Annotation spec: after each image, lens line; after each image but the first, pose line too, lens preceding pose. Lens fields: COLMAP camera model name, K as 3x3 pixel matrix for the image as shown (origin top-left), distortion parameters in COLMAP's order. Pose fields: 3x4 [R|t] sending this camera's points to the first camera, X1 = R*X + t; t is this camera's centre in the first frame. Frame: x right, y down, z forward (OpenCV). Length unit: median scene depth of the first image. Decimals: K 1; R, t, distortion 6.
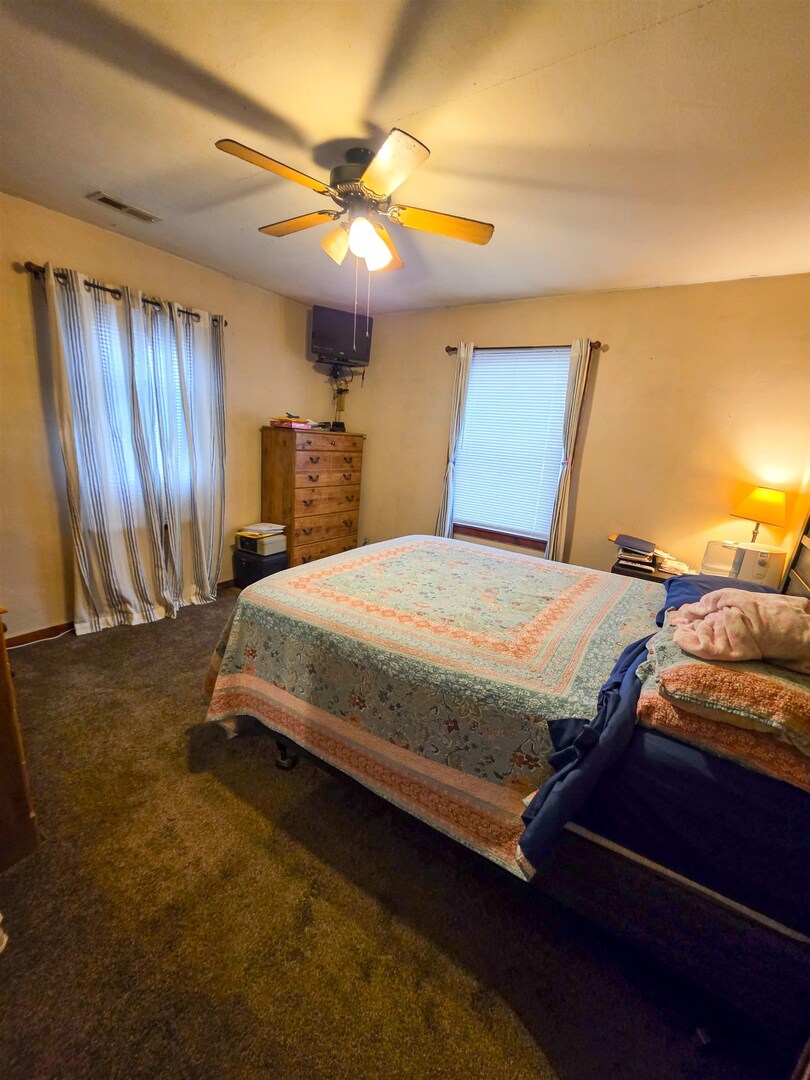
lens RADIAL K [[429.1, 0, 405.0], [0, 429.1, 540.0], [0, 0, 1]] dist [-0.000660, -0.000326]
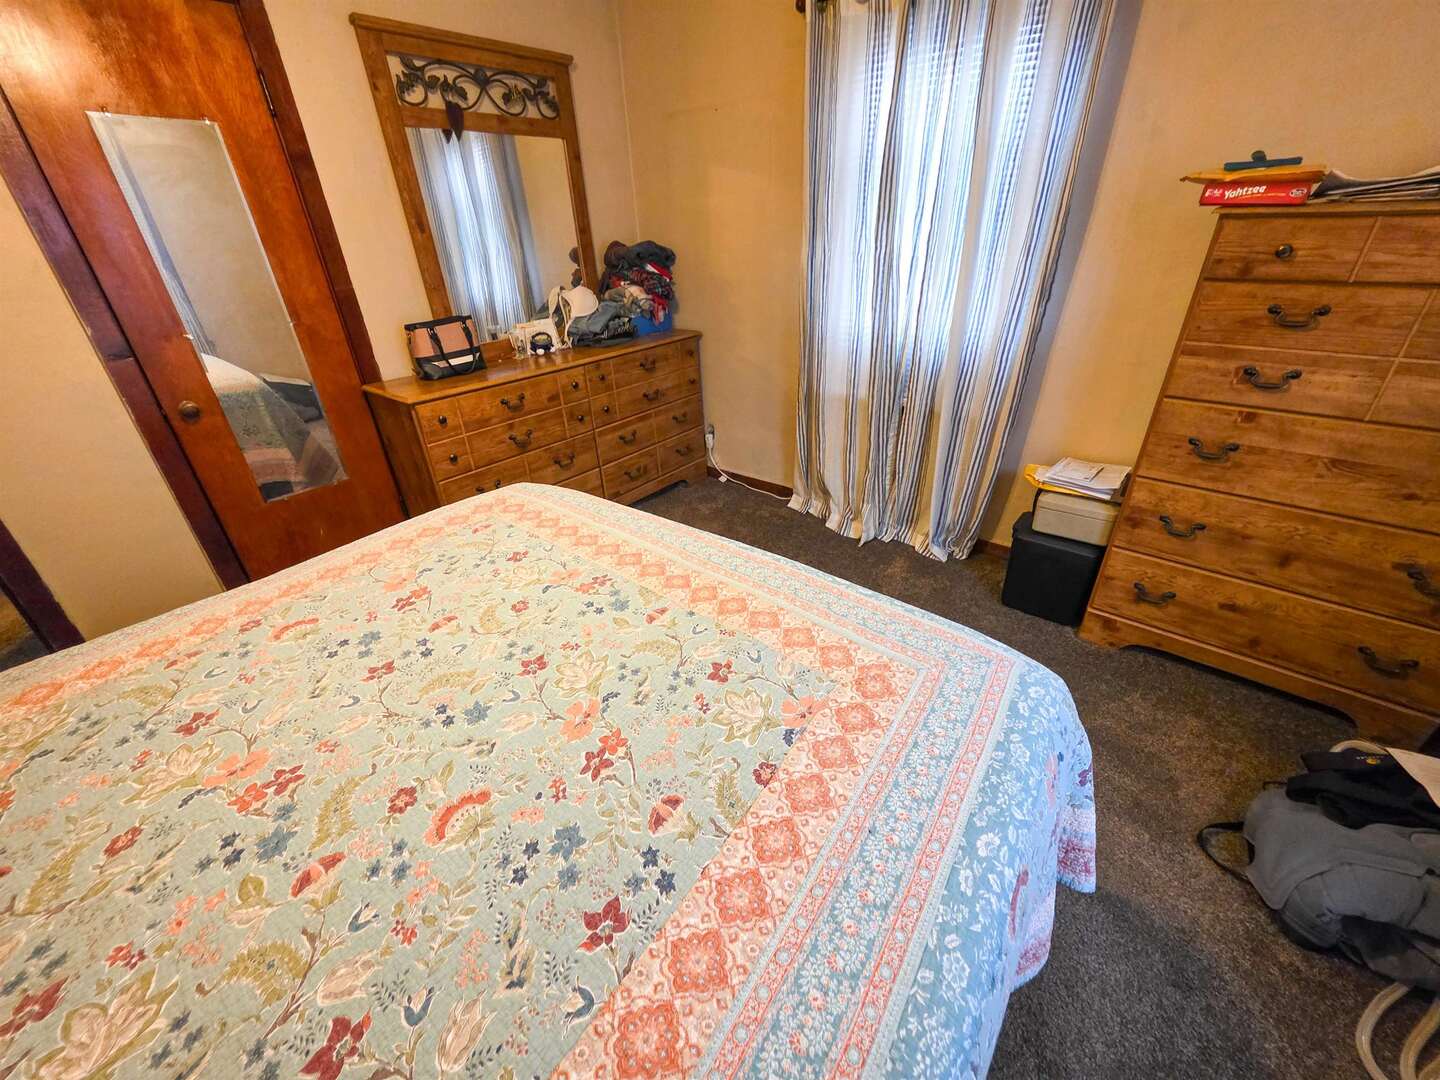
lens RADIAL K [[572.1, 0, 729.7], [0, 572.1, 538.9], [0, 0, 1]] dist [-0.000660, -0.000326]
pose [[-0.075844, 0.413938, -0.907140, 0.303670], [-0.214966, 0.881579, 0.420247, -0.170682], [0.973672, 0.226877, 0.022120, 0.830564]]
